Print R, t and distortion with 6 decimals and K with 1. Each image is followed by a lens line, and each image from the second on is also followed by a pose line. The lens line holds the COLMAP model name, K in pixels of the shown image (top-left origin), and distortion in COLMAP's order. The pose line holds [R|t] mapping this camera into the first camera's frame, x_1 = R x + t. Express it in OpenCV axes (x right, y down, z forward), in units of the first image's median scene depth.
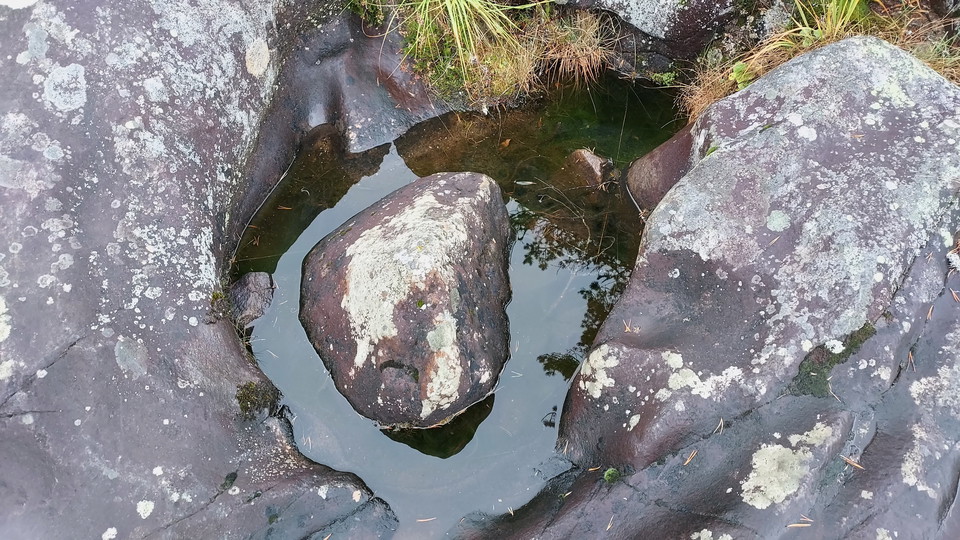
lens RADIAL K [[671.1, 0, 480.1], [0, 671.1, 284.1], [0, 0, 1]] dist [0.070383, -0.086956]
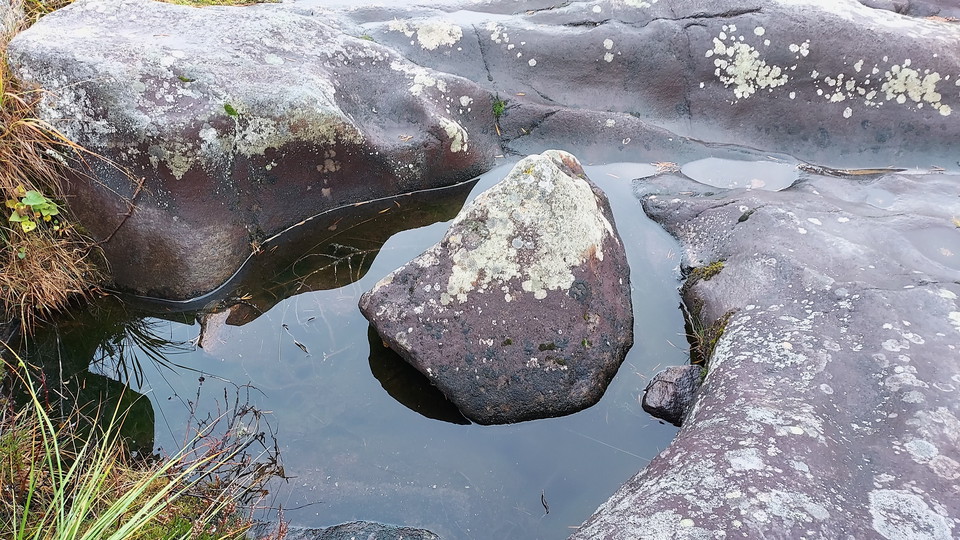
lens RADIAL K [[671.1, 0, 480.1], [0, 671.1, 284.1], [0, 0, 1]] dist [0.070383, -0.086956]
pose [[-0.790334, -0.447790, 0.418158, -0.507486], [0.501567, -0.080918, 0.861326, -0.934056], [-0.351857, 0.890470, 0.288549, 0.839219]]
